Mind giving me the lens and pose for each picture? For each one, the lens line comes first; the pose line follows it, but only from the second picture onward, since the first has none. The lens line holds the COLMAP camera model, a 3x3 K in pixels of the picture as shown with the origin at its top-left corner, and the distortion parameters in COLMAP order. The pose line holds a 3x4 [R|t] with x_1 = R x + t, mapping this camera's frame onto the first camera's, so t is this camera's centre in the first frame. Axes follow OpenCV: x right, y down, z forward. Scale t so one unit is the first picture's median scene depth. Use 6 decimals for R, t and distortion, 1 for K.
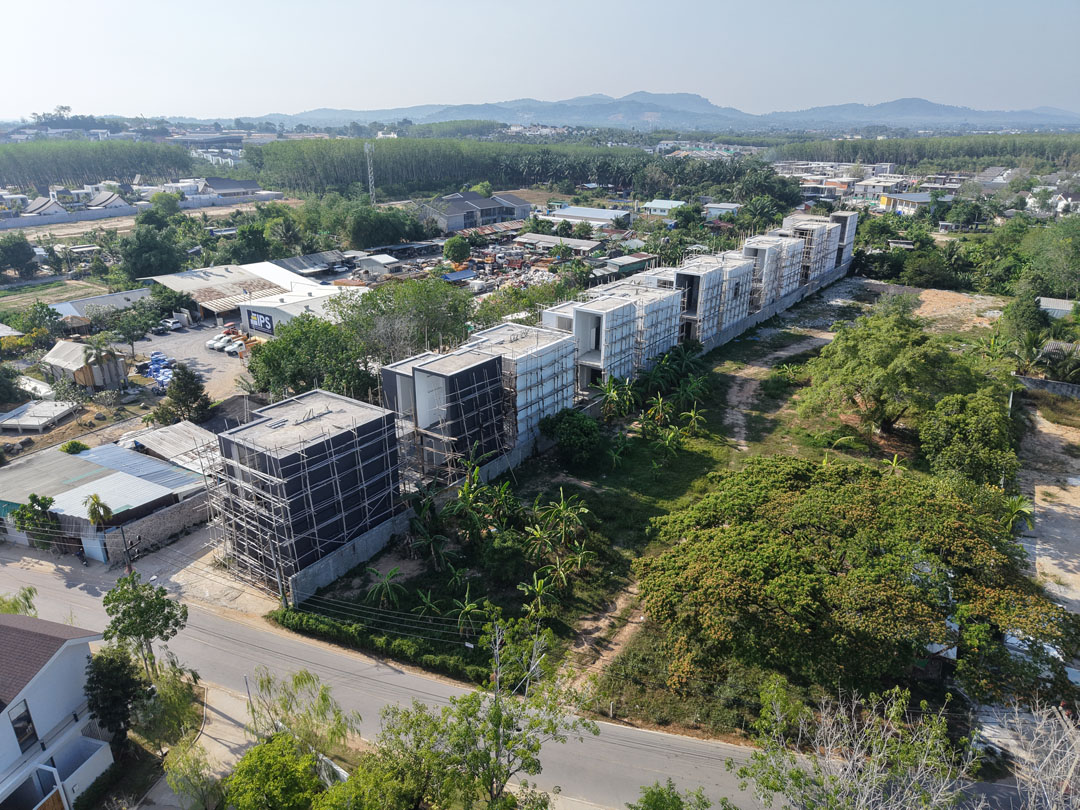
lens RADIAL K [[723.6, 0, 537.3], [0, 723.6, 403.8], [0, 0, 1]] dist [0.013565, -0.011252]
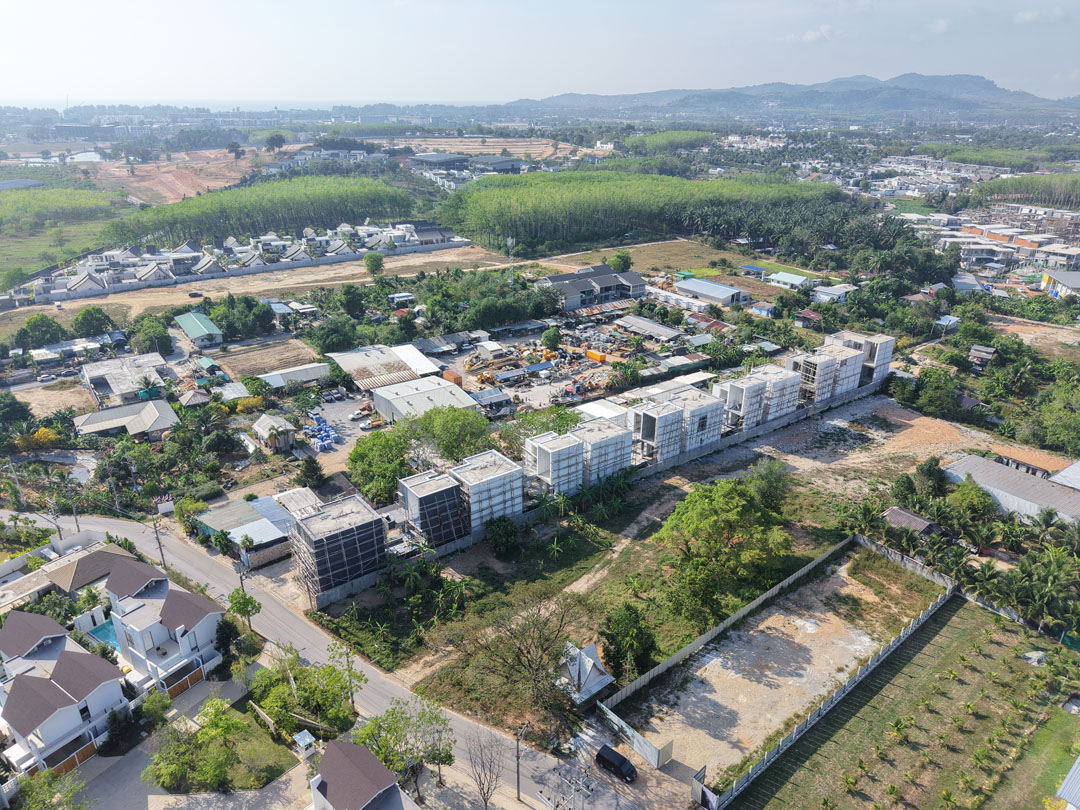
lens RADIAL K [[723.6, 0, 537.6], [0, 723.6, 394.5], [0, 0, 1]] dist [0.013565, -0.011252]
pose [[0.953226, 0.115628, -0.279268, 0.565488], [-0.114082, 0.993231, 0.021840, -0.326438], [0.279903, 0.011041, 0.959965, -0.602590]]
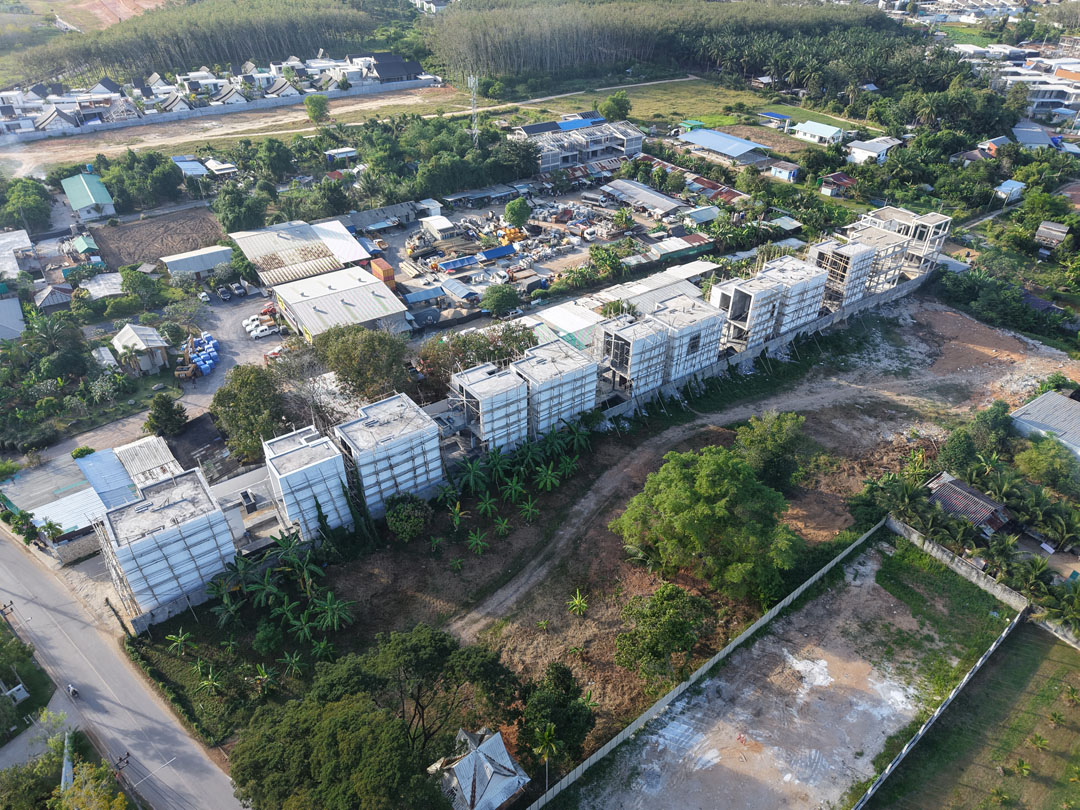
lens RADIAL K [[723.6, 0, 530.5], [0, 723.6, 405.9], [0, 0, 1]] dist [0.013565, -0.011252]
pose [[0.948073, 0.181677, -0.261057, 0.543227], [-0.119136, 0.963896, 0.238141, -0.461803], [0.294896, -0.194673, 0.935488, -0.060559]]
